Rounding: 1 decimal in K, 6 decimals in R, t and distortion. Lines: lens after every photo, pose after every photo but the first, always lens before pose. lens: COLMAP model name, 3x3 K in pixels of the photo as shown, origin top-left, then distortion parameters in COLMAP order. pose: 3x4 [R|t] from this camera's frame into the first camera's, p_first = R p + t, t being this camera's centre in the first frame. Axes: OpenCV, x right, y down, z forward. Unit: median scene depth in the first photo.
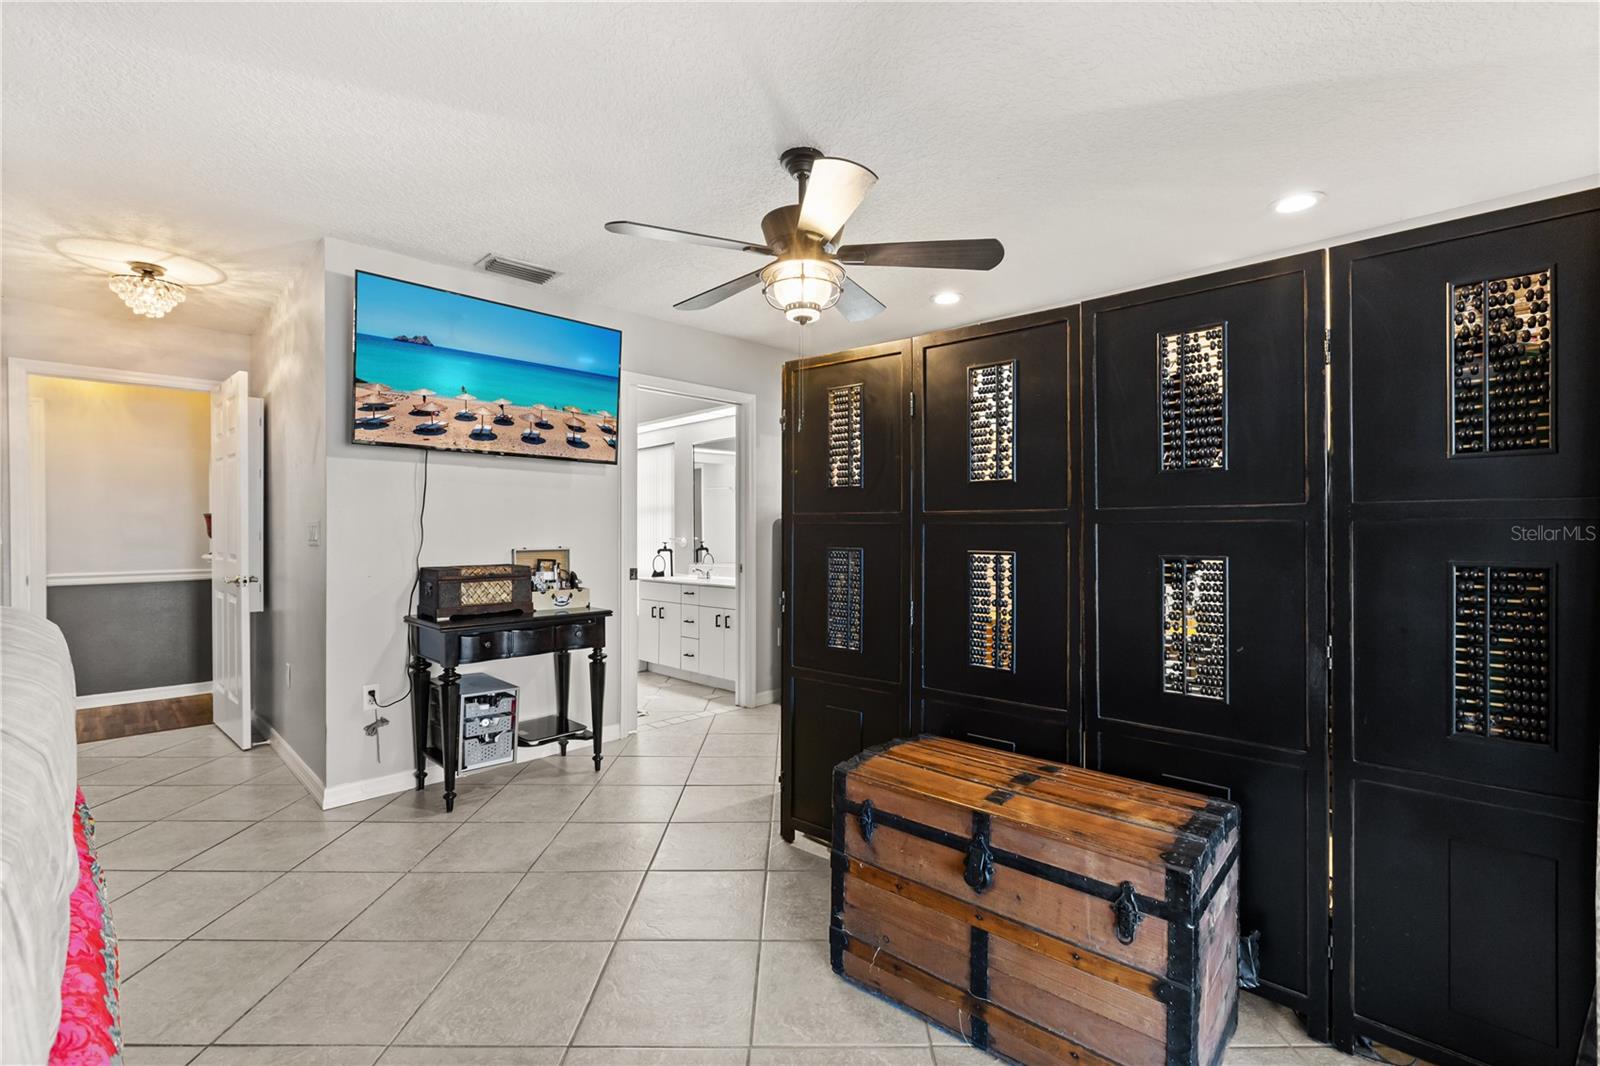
lens RADIAL K [[699.6, 0, 800.0], [0, 699.6, 533.0], [0, 0, 1]] dist [0.000941, 0.000509]
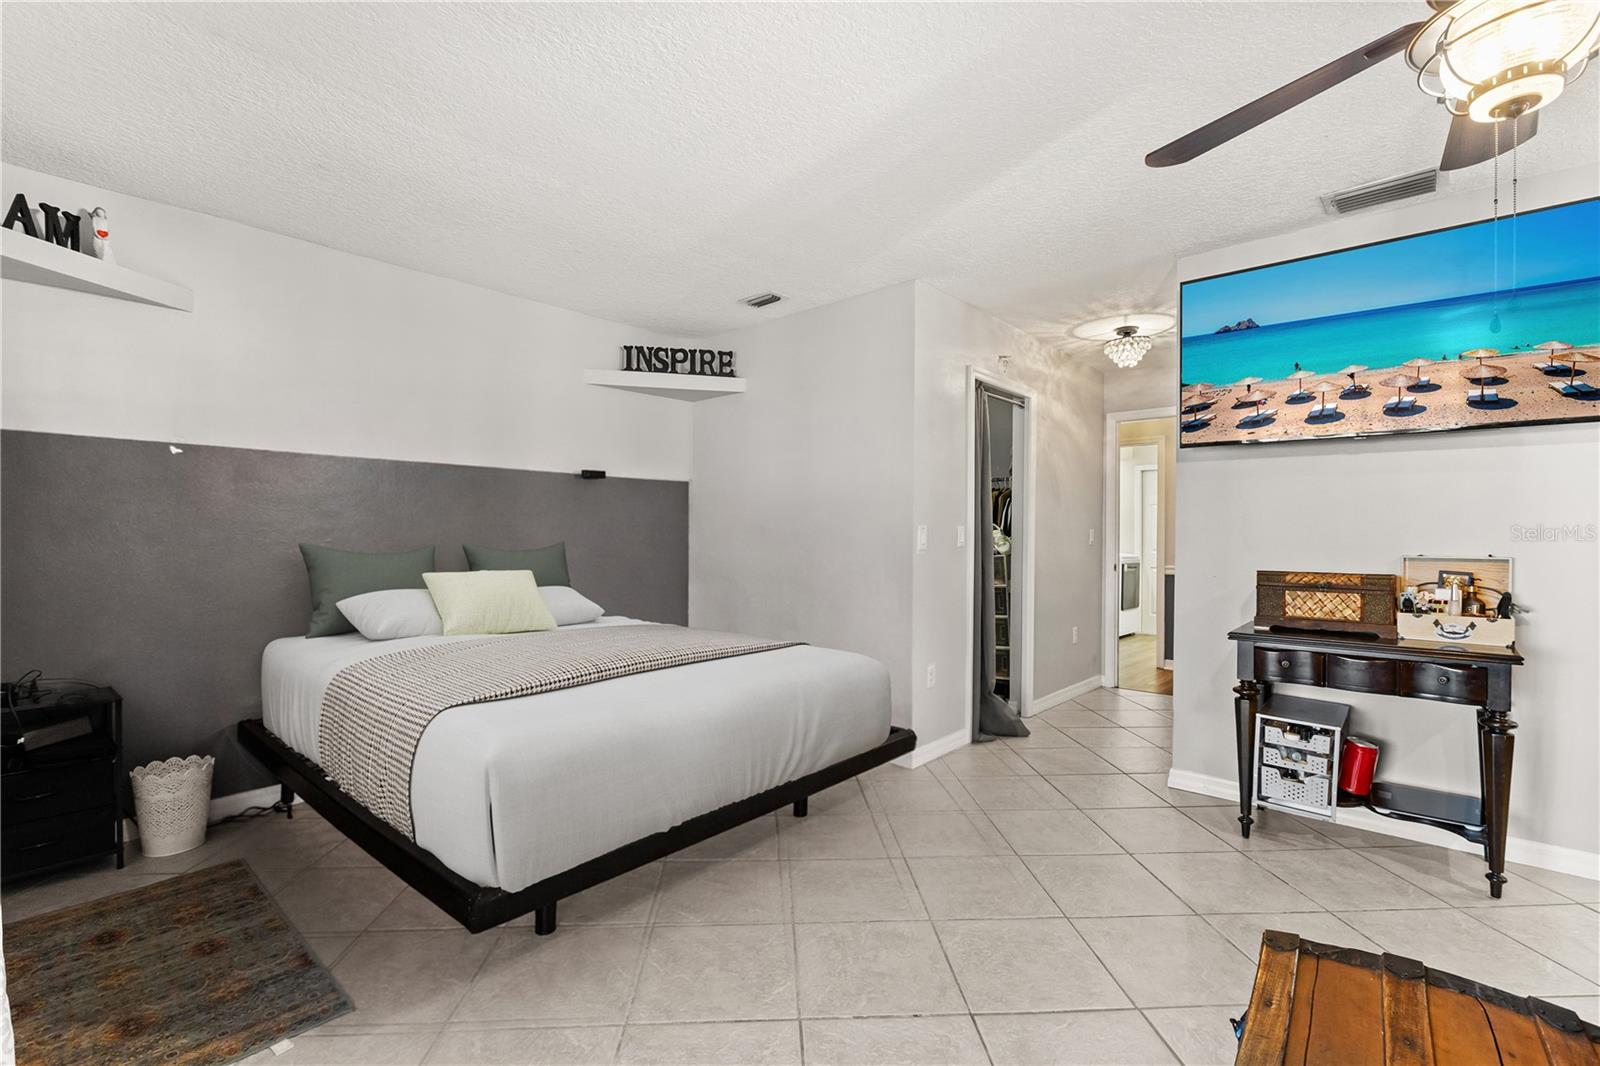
lens RADIAL K [[693.4, 0, 797.1], [0, 693.4, 541.2], [0, 0, 1]] dist [-0.025666, 0.000147]
pose [[0.053858, 0.010751, -0.998491, 0.327304], [-0.017980, 0.999790, 0.009795, 0.012424], [0.998387, 0.017426, 0.054040, 0.334756]]
